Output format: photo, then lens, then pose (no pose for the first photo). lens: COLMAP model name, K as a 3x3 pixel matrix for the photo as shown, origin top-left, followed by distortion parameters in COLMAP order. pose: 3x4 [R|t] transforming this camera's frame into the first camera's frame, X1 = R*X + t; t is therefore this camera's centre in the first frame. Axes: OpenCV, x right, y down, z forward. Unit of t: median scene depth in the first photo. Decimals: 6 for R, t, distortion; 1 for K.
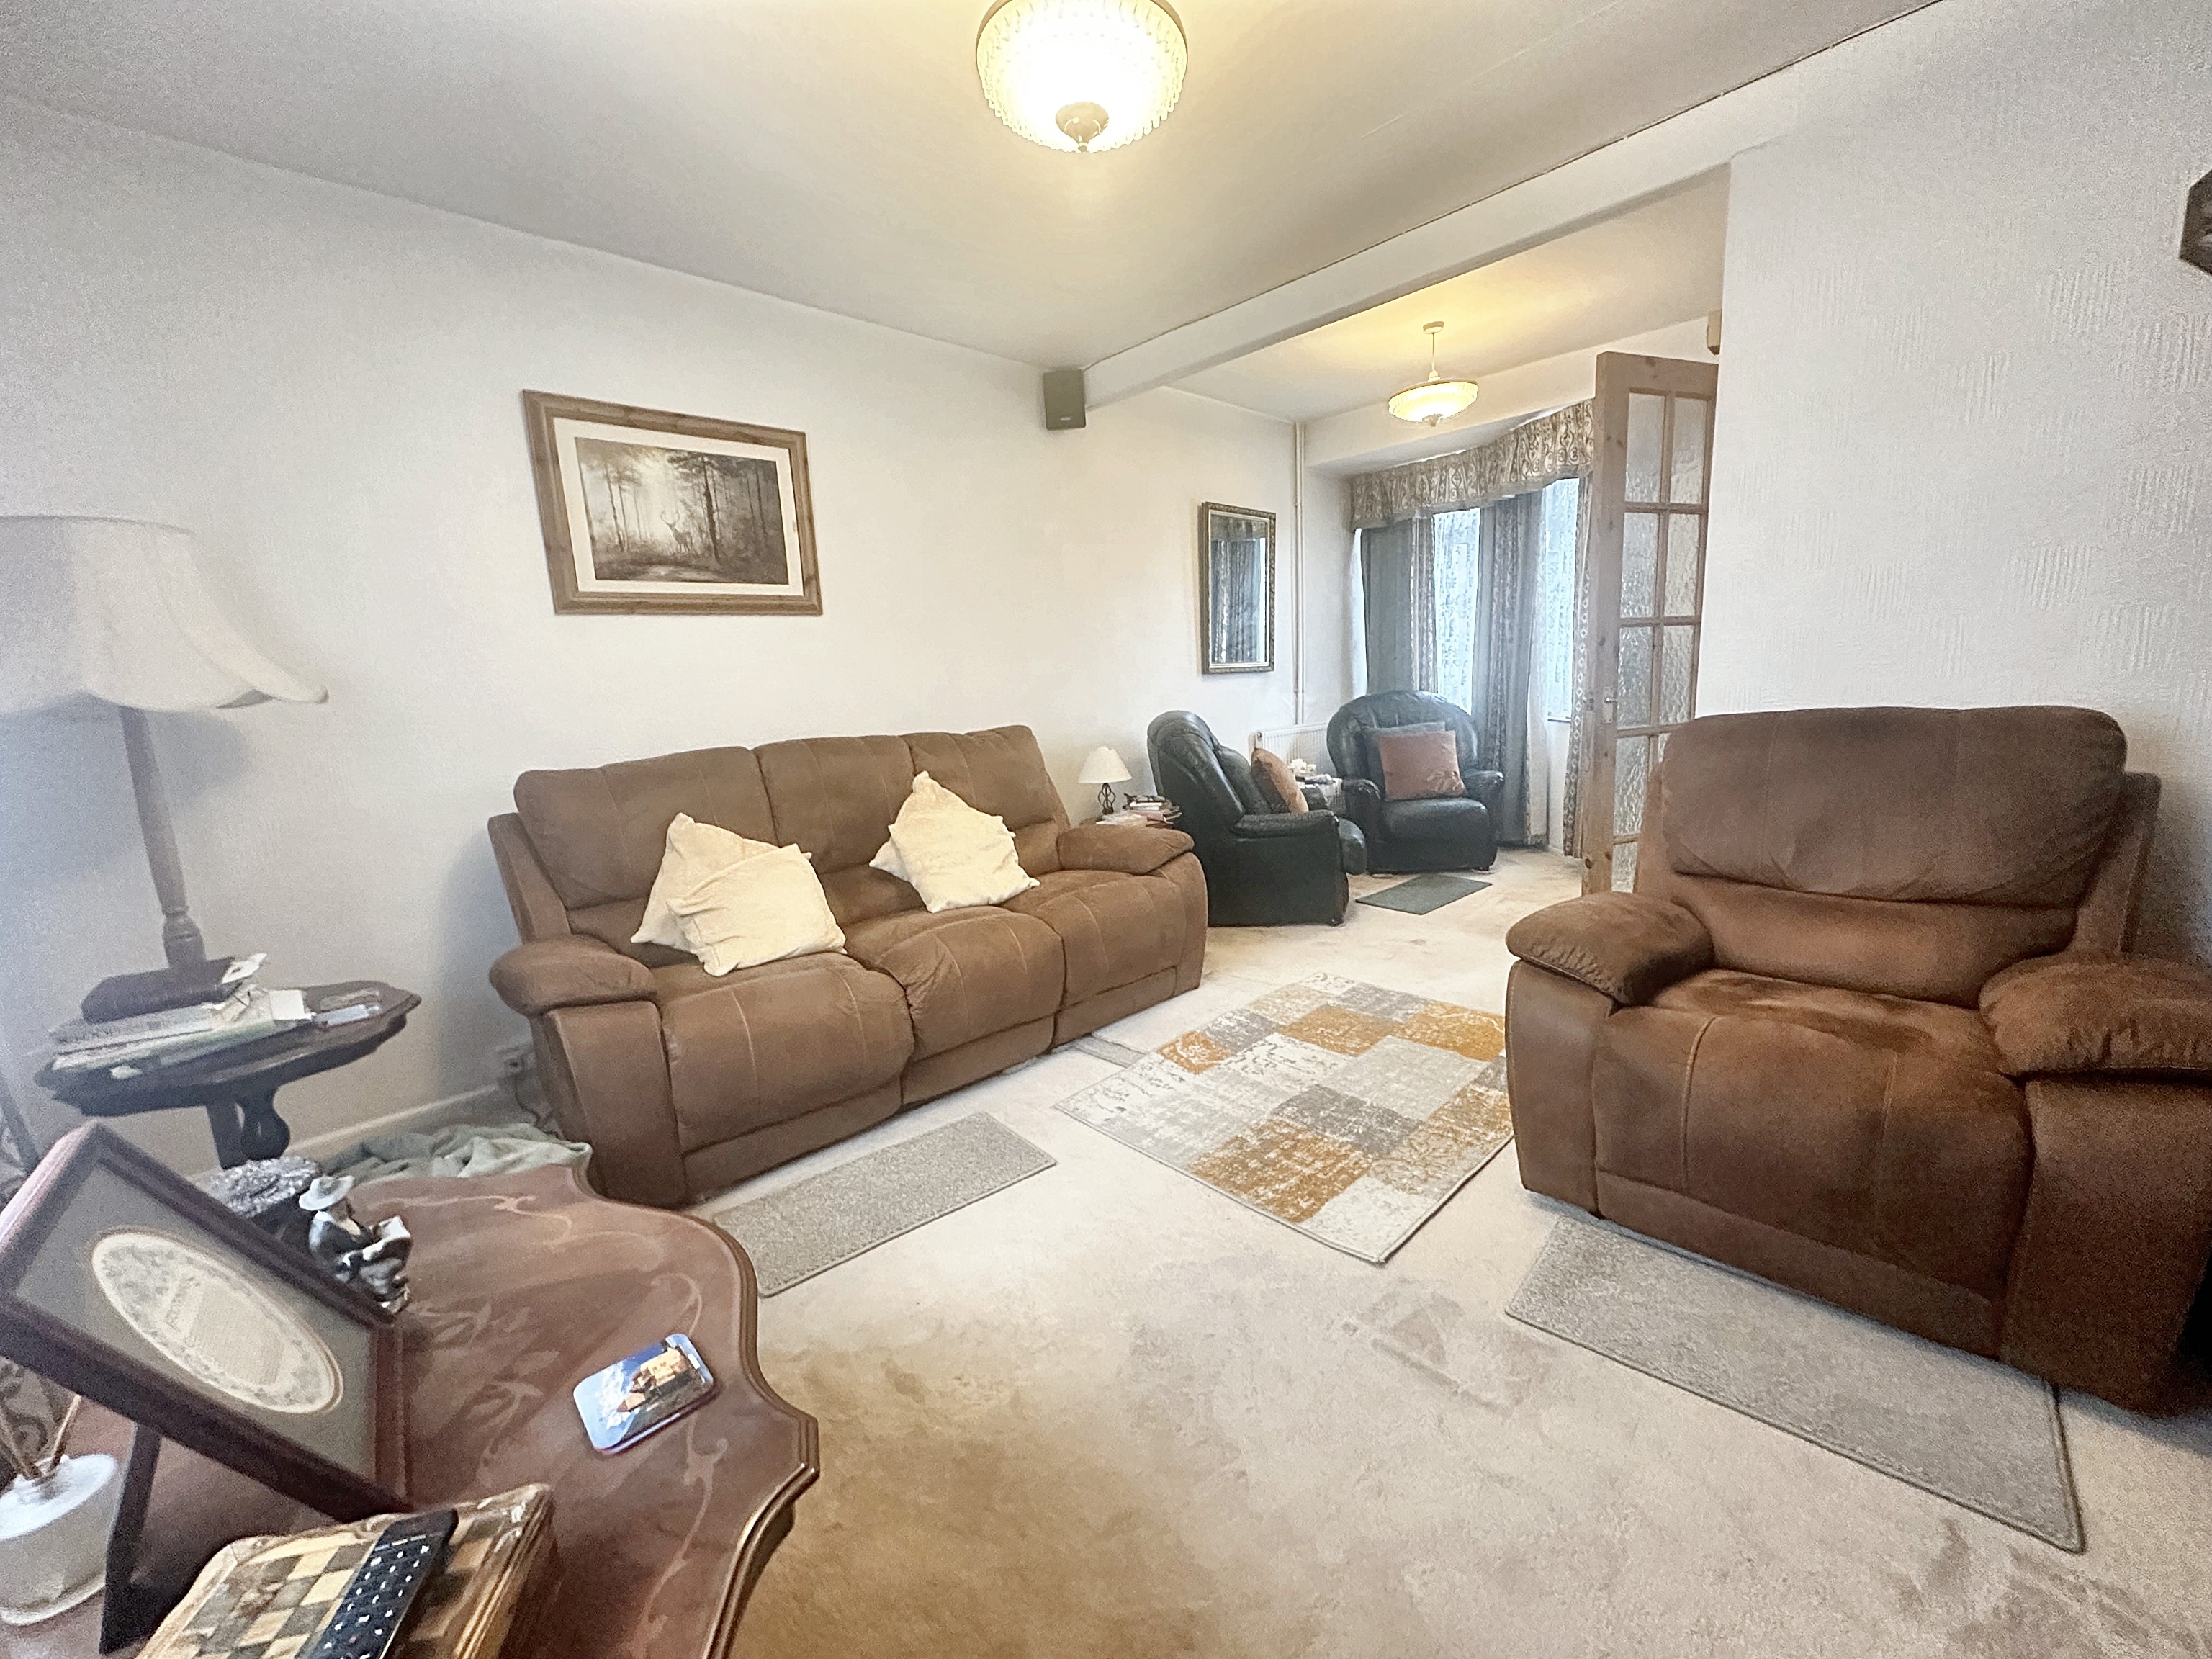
lens RADIAL K [[876.5, 0, 1092.9], [0, 876.5, 828.4], [0, 0, 1]] dist [0.002239, 0.000127]
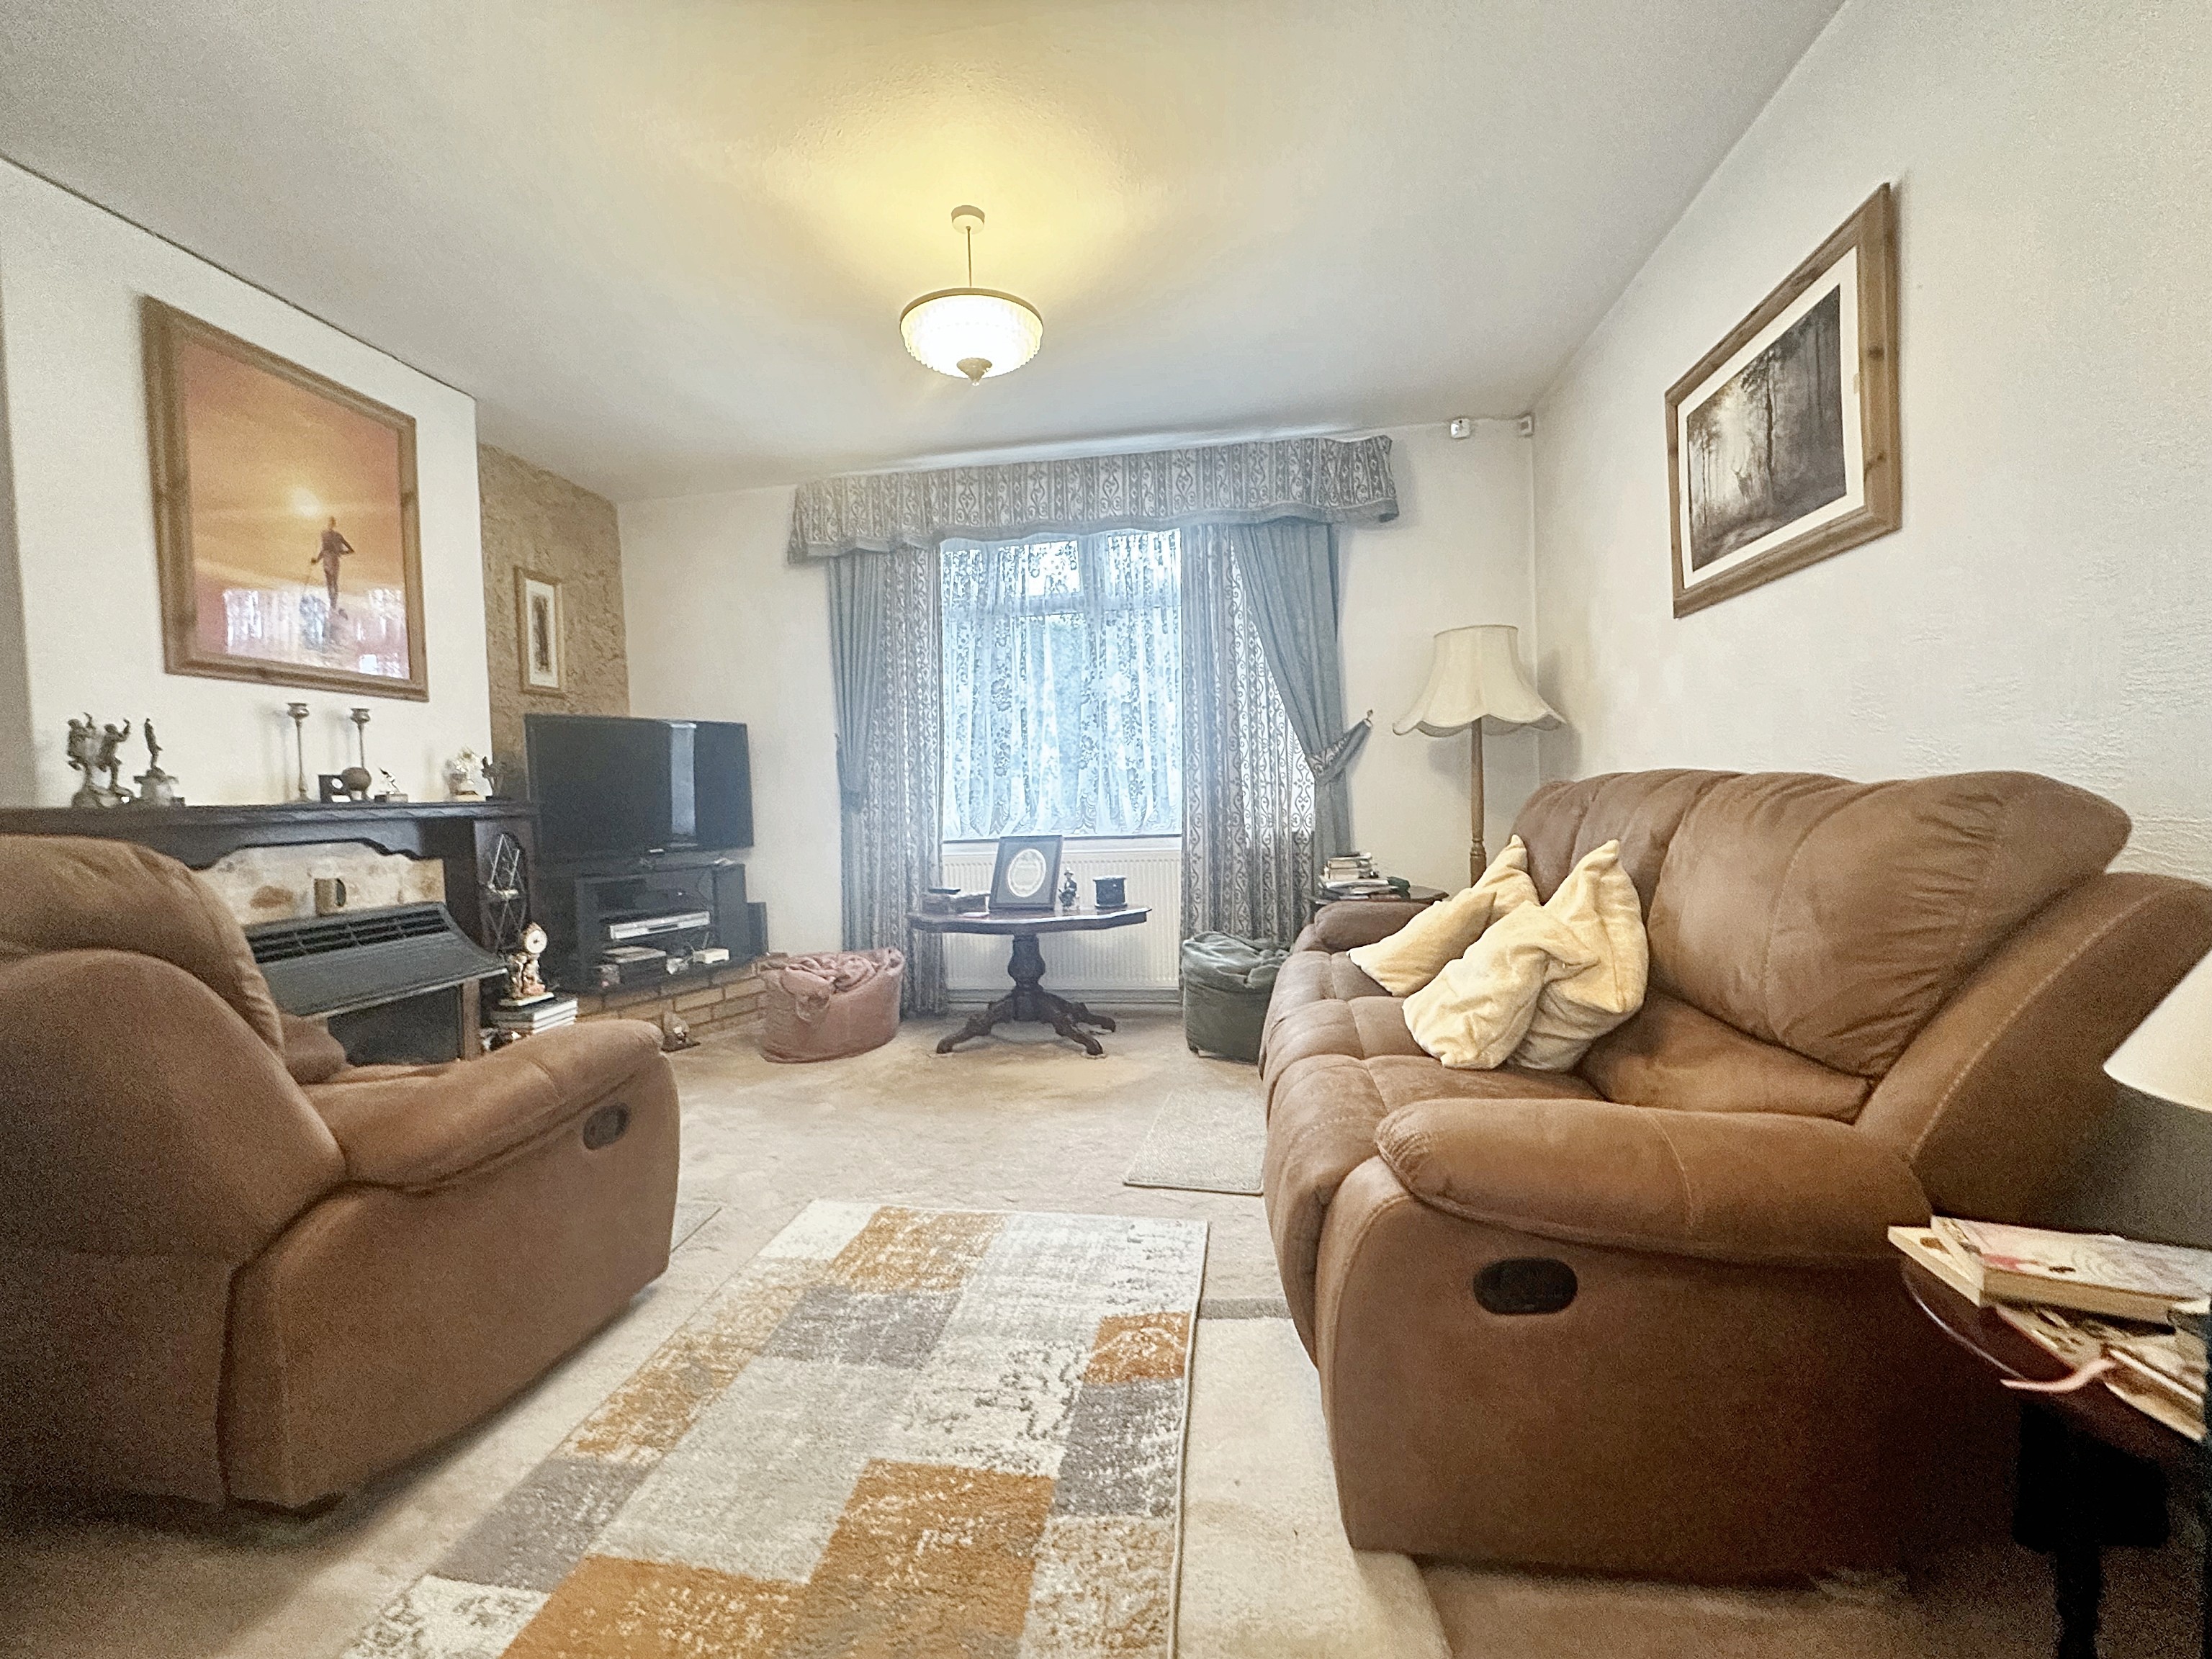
lens RADIAL K [[876.5, 0, 1098.3], [0, 876.5, 821.9], [0, 0, 1]] dist [0.002239, 0.000127]
pose [[-0.795224, 0.094090, -0.598970, 0.486253], [-0.029237, 0.980786, 0.192885, -0.208162], [0.605610, 0.170899, -0.777194, 1.476000]]
